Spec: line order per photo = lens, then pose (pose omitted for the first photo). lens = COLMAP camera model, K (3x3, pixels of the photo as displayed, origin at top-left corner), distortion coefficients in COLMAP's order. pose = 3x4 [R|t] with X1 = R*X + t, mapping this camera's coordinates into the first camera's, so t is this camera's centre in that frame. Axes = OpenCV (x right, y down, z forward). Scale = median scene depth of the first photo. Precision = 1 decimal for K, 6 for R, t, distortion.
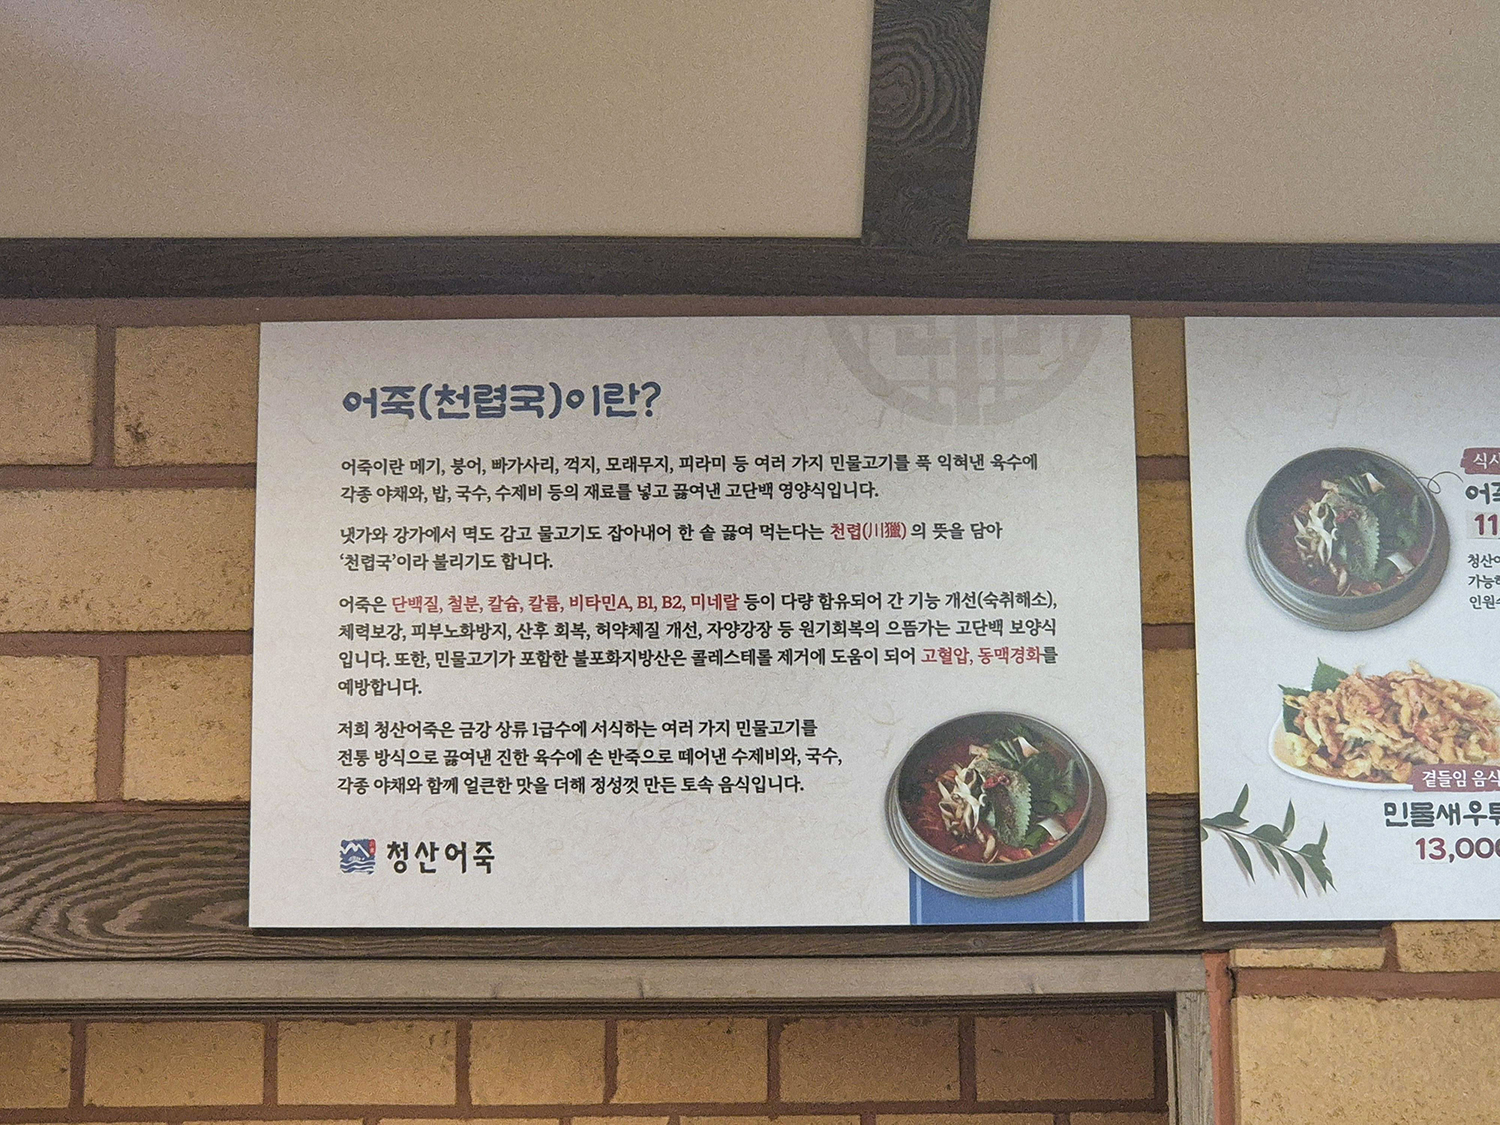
lens RADIAL K [[2334.8, 0, 750.0], [0, 2334.8, 564.9], [0, 0, 1]] dist [-0.023097, 0.000000]
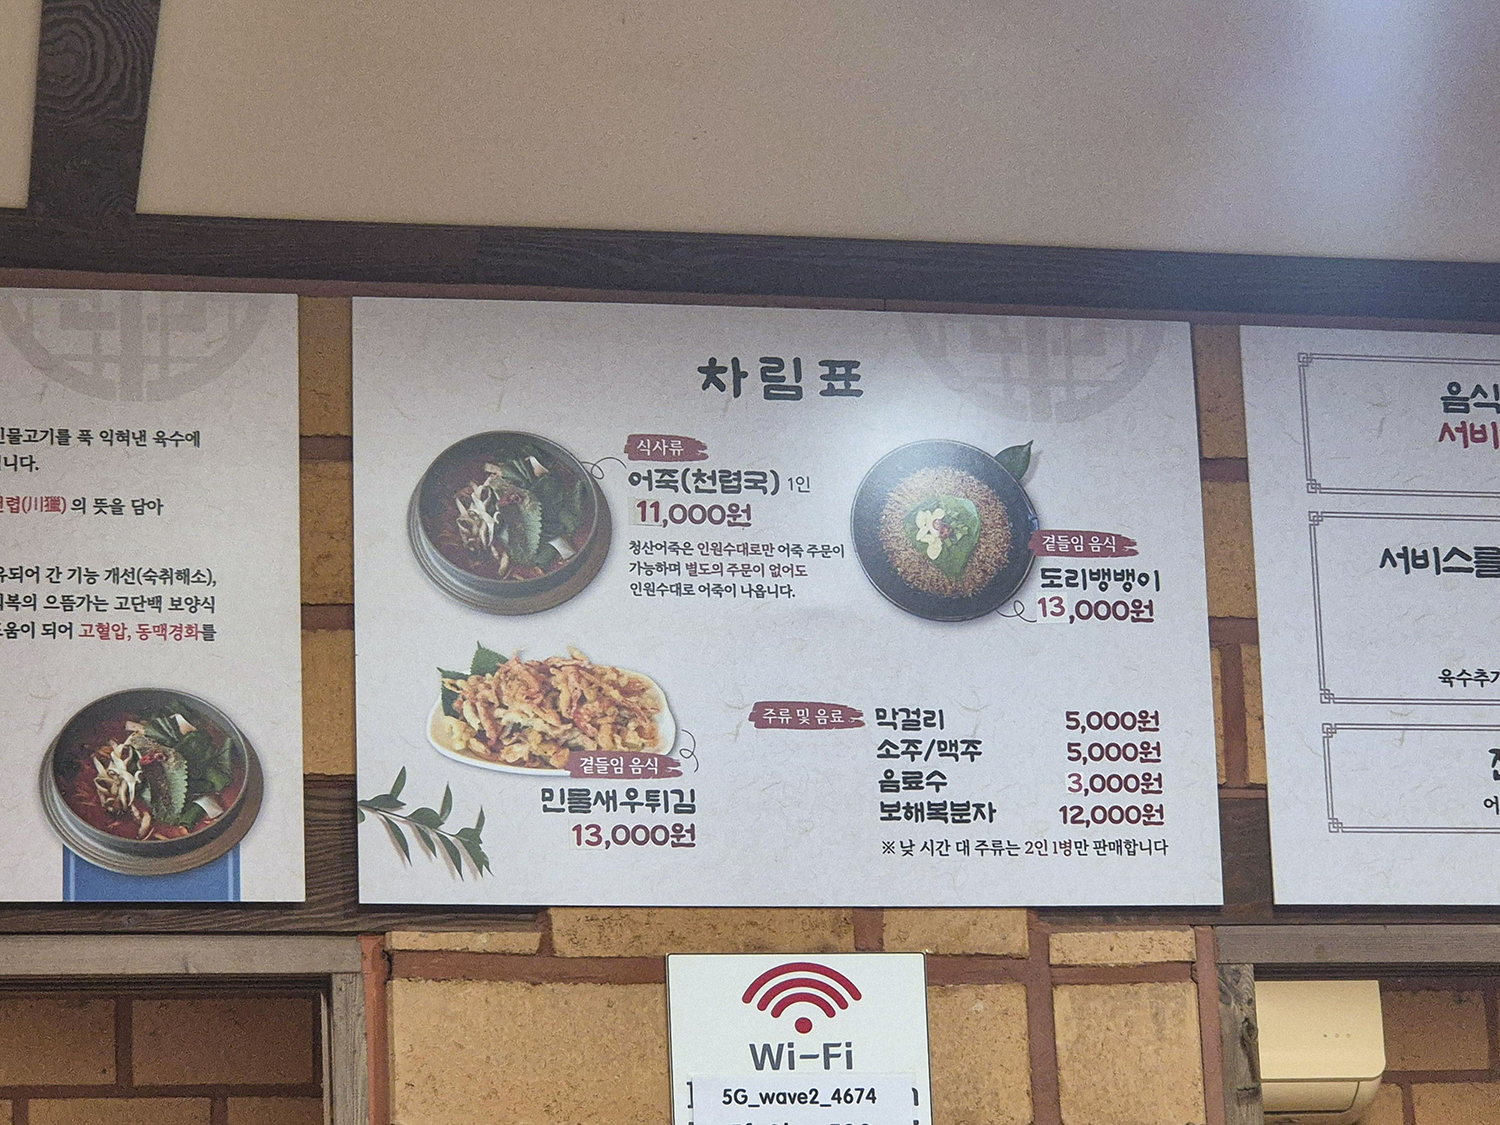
lens RADIAL K [[2334.8, 0, 749.9], [0, 2334.8, 559.9], [0, 0, 1]] dist [-0.023097, 0.000000]
pose [[0.999365, 0.021384, 0.028509, 0.330541], [-0.021527, 0.999757, 0.004713, -0.002257], [-0.028402, -0.005324, 0.999582, -0.001830]]
